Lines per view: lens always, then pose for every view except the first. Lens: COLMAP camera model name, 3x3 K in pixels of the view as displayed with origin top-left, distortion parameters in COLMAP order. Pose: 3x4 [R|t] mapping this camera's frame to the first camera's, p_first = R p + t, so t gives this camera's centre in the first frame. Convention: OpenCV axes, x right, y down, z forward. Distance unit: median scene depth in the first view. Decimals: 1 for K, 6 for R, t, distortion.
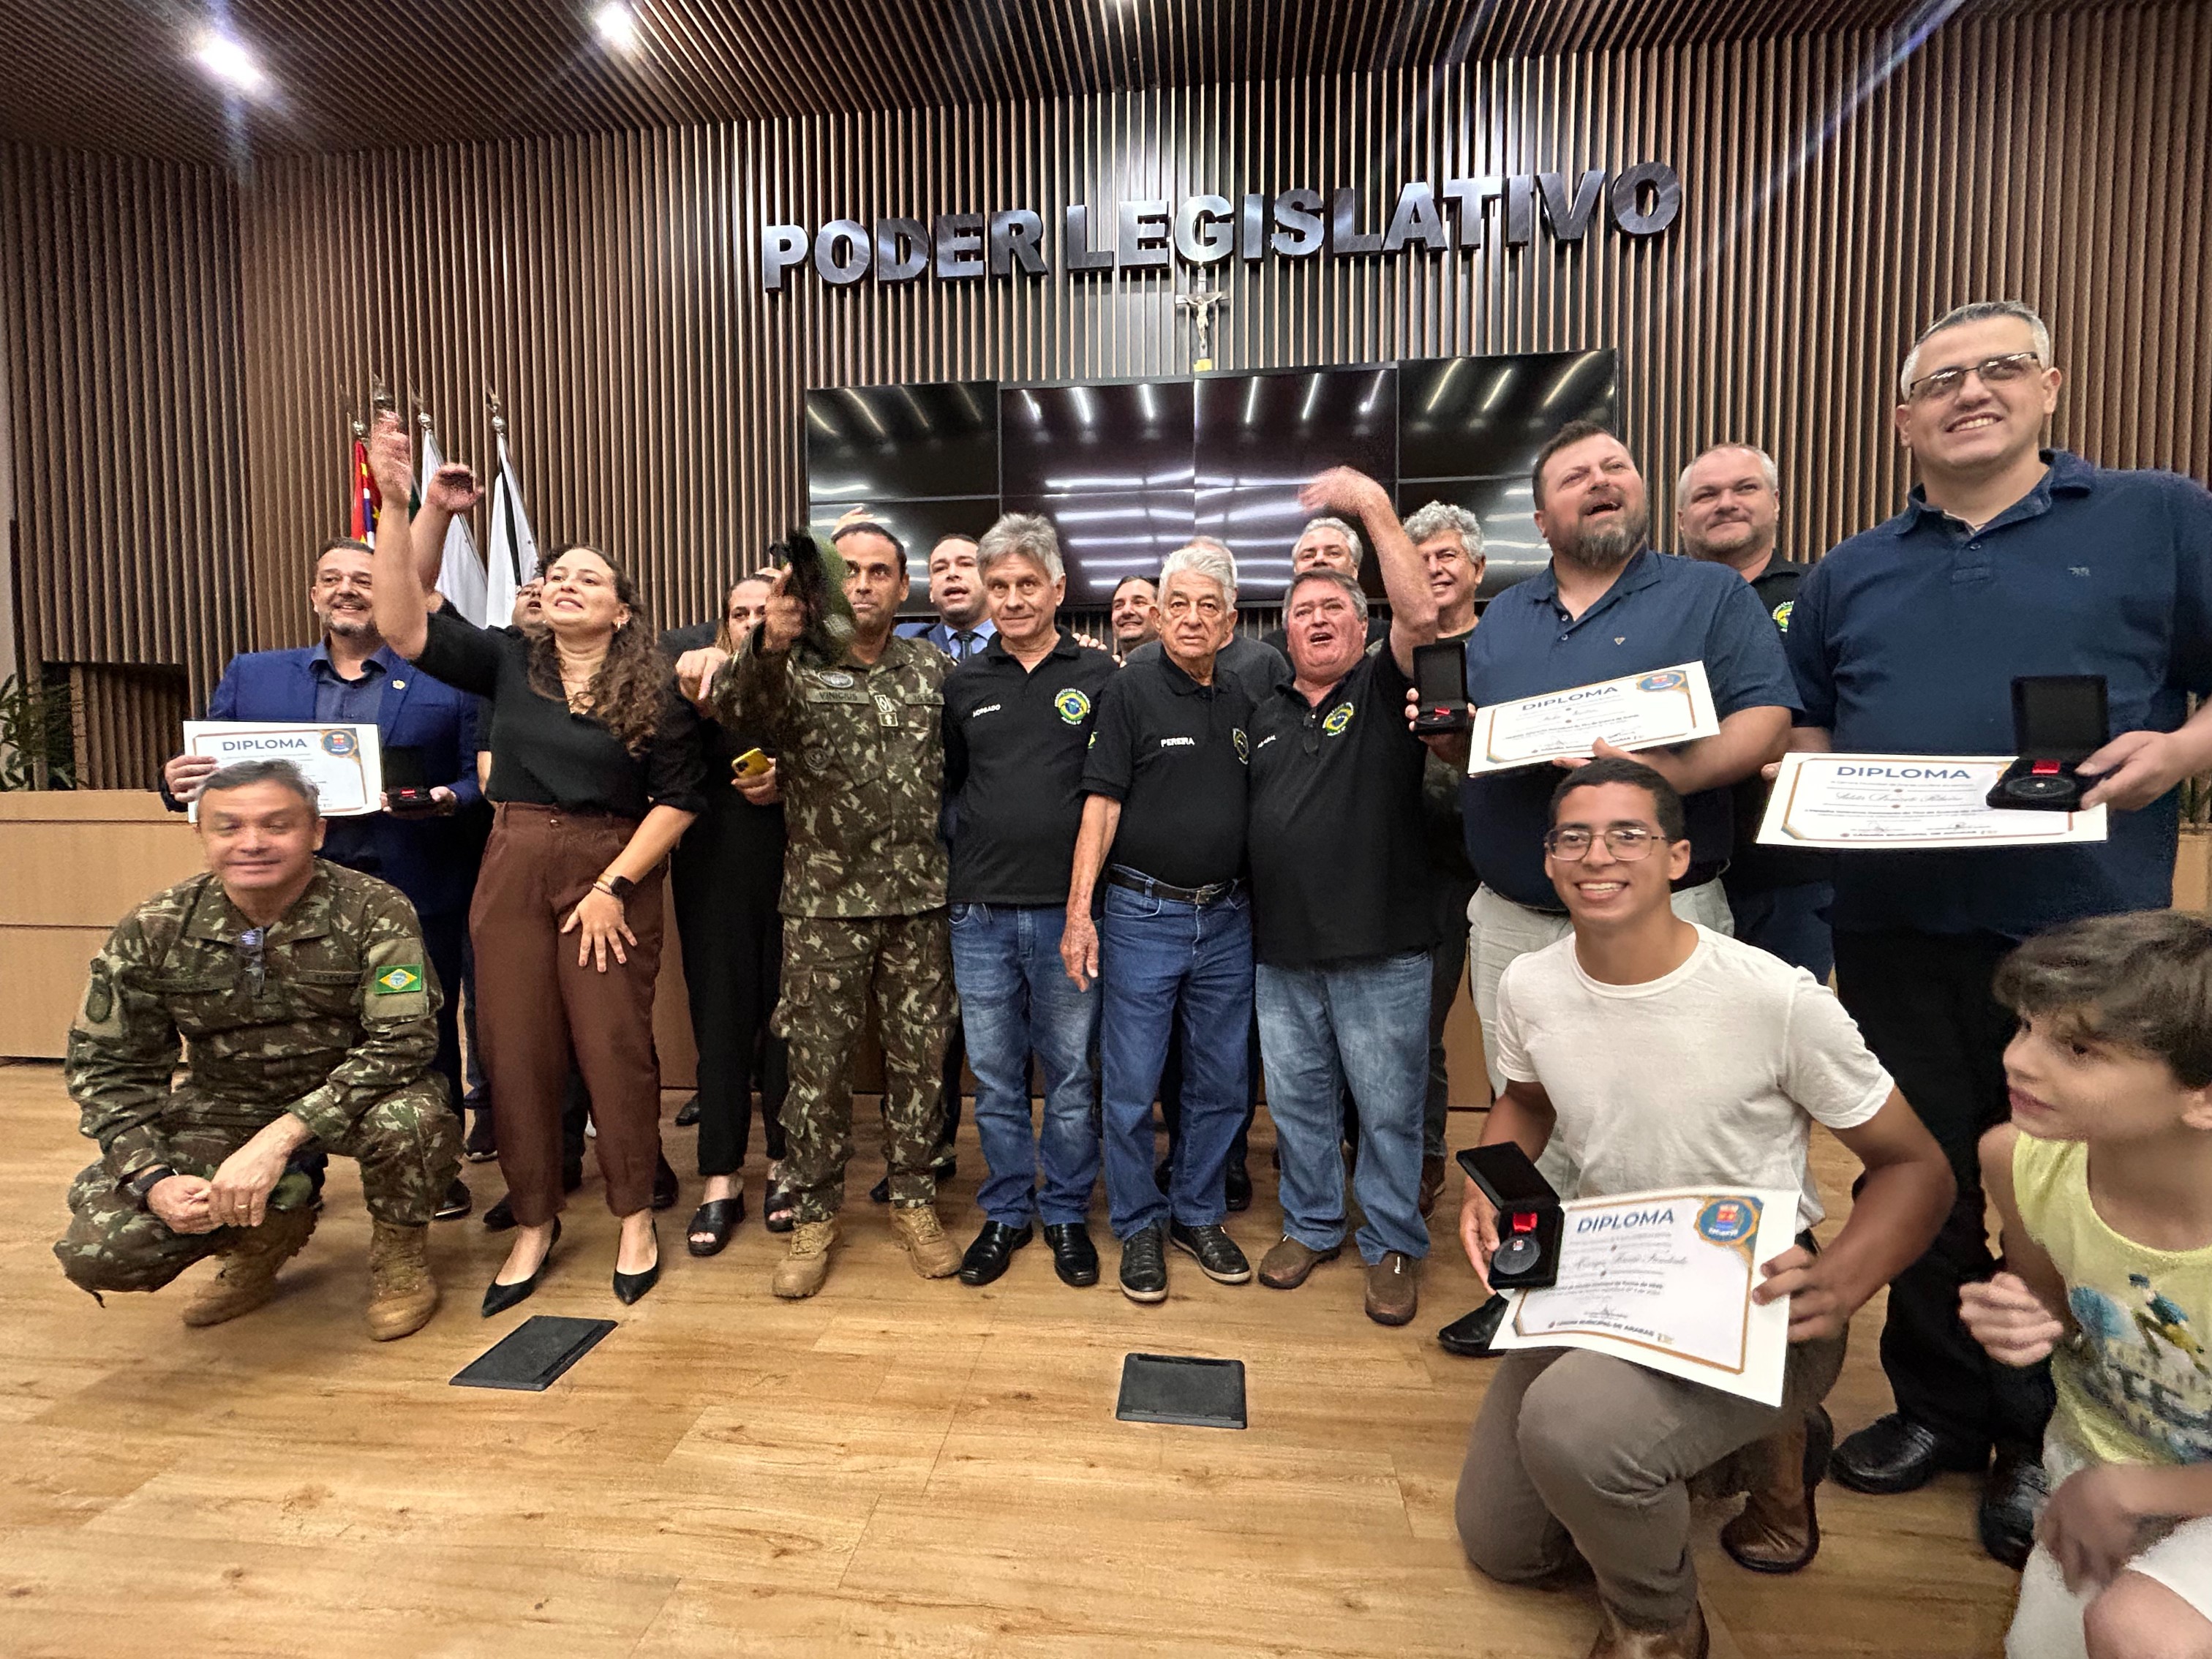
lens RADIAL K [[978.0, 0, 1116.0], [0, 978.0, 824.6], [0, 0, 1]] dist [0.002677, 0.000488]
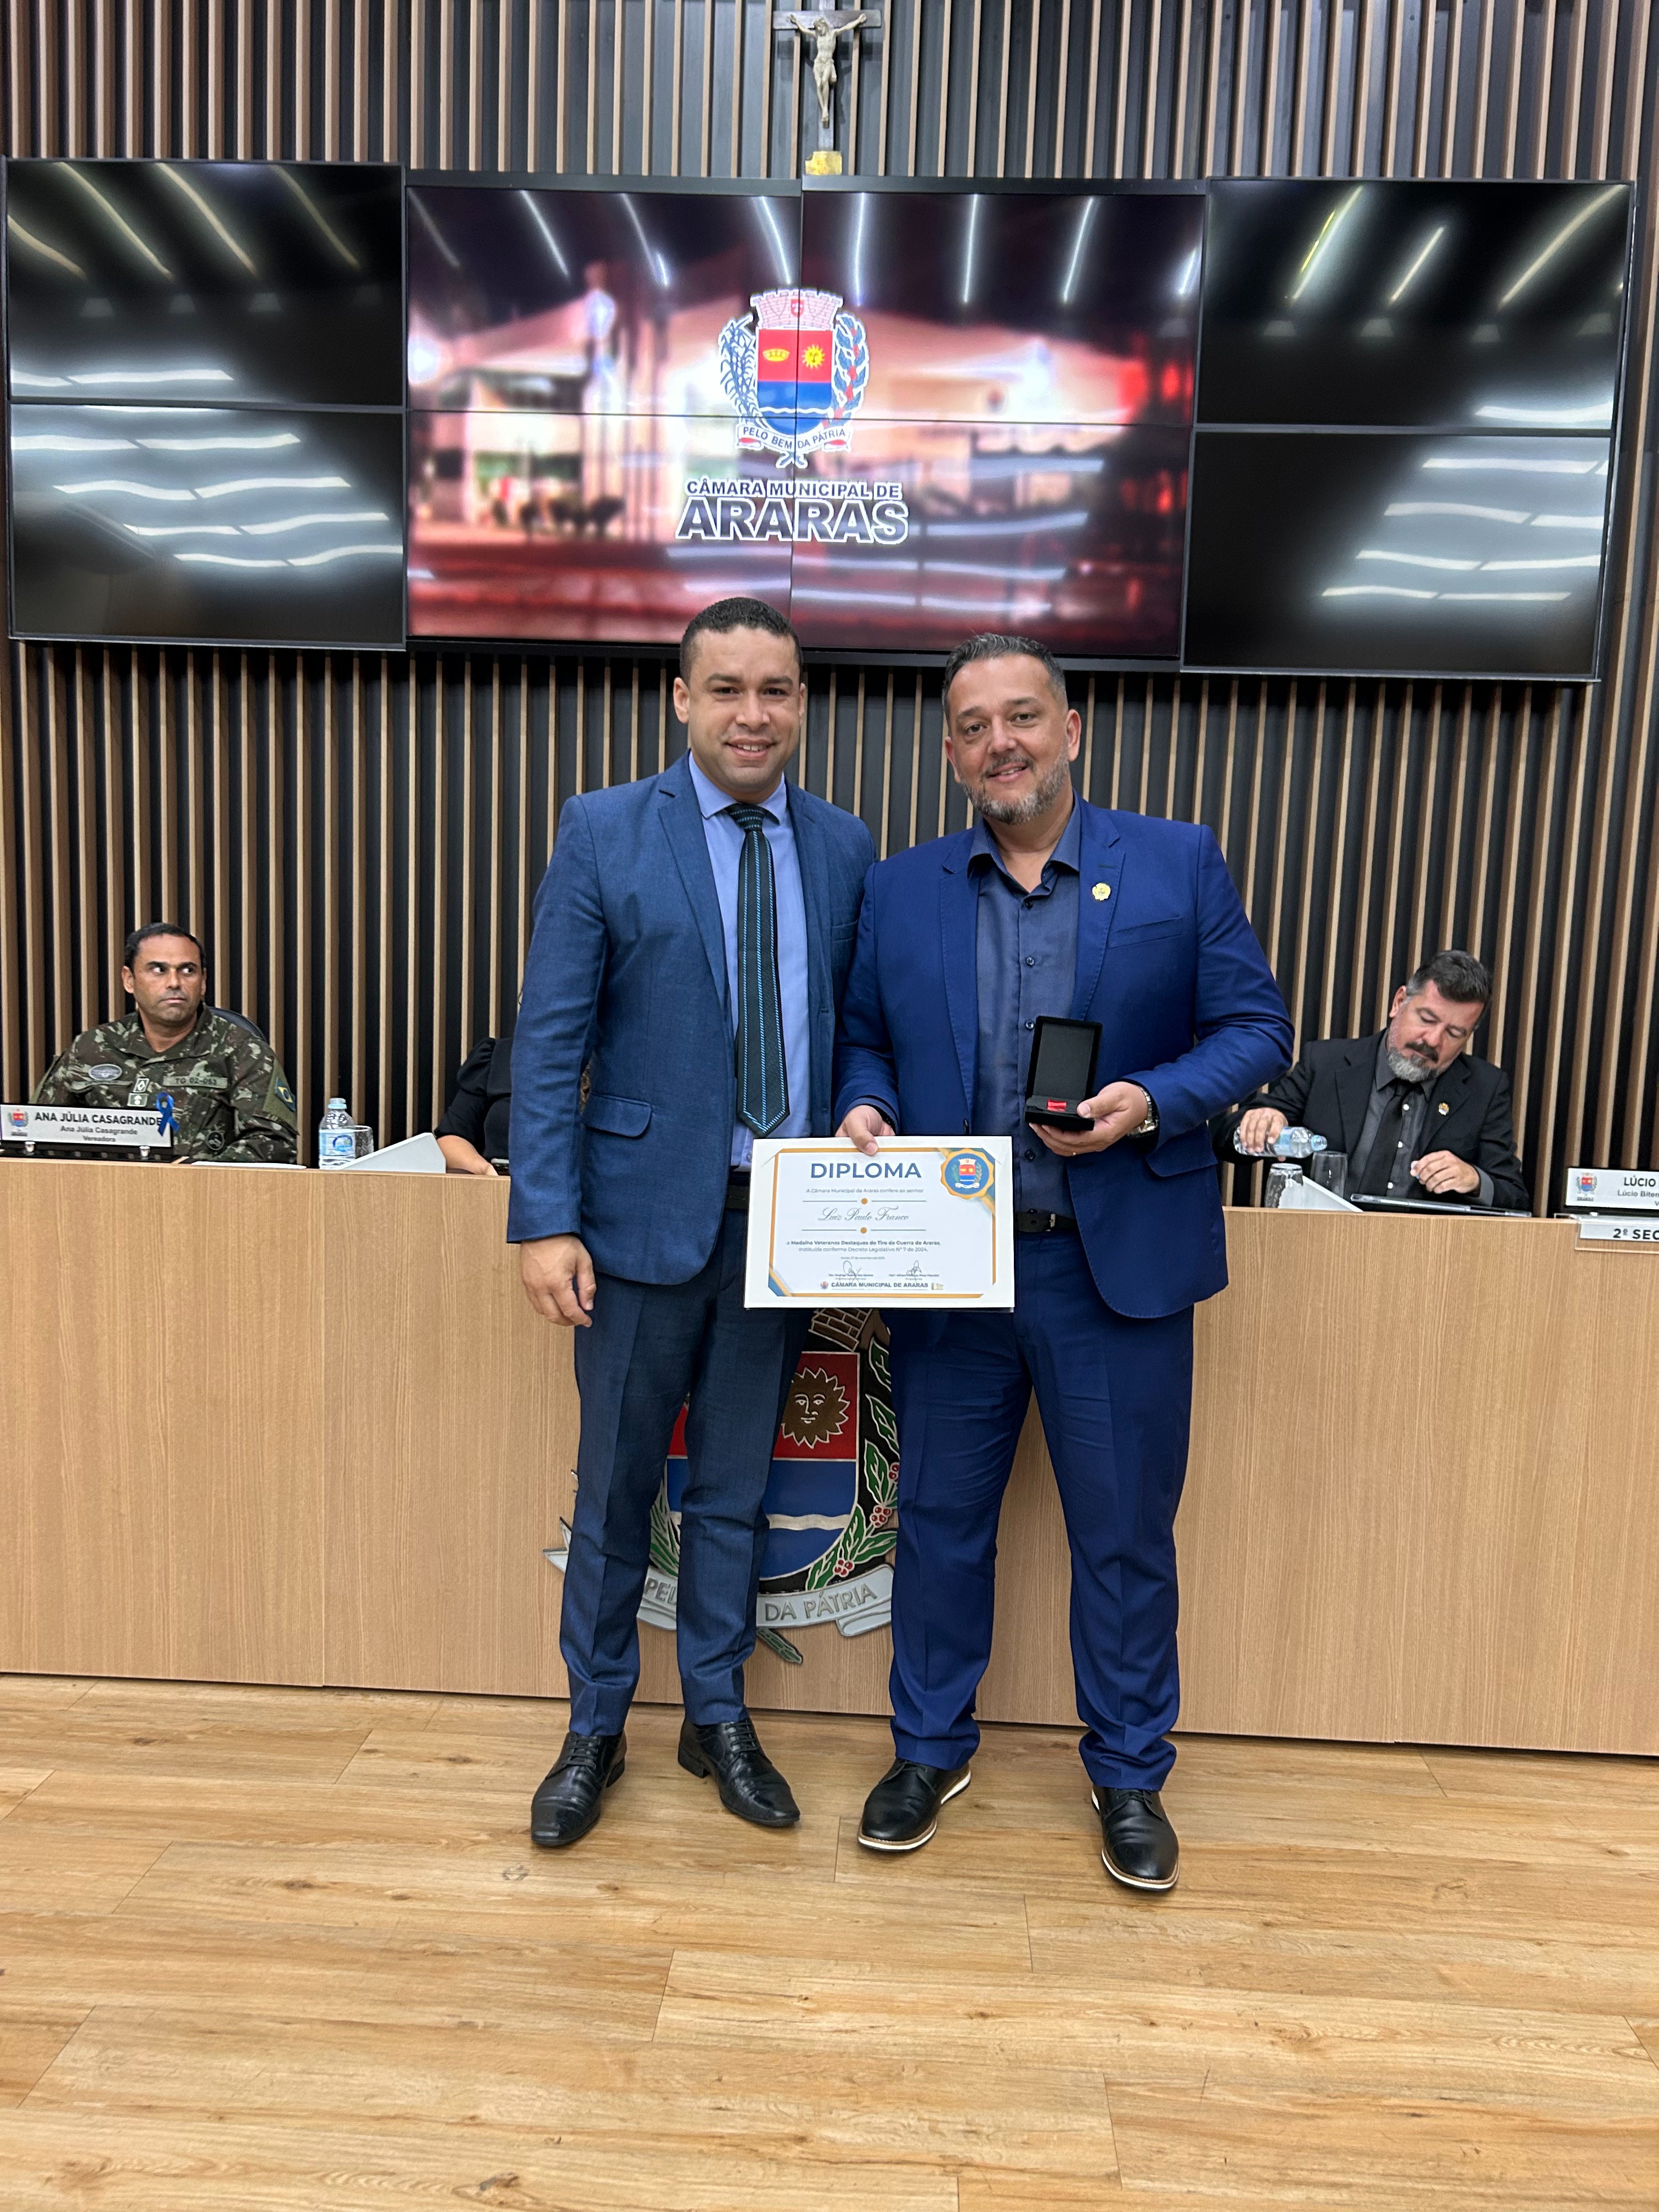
lens RADIAL K [[1670.4, 0, 842.7], [0, 1670.4, 1111.7], [0, 0, 1]] dist [0.037570, -0.033465]
pose [[0.997705, 0.036170, 0.057248, 0.067866], [-0.039493, 0.997534, 0.058018, -0.040059], [-0.055008, -0.060146, 0.996673, 0.119957]]
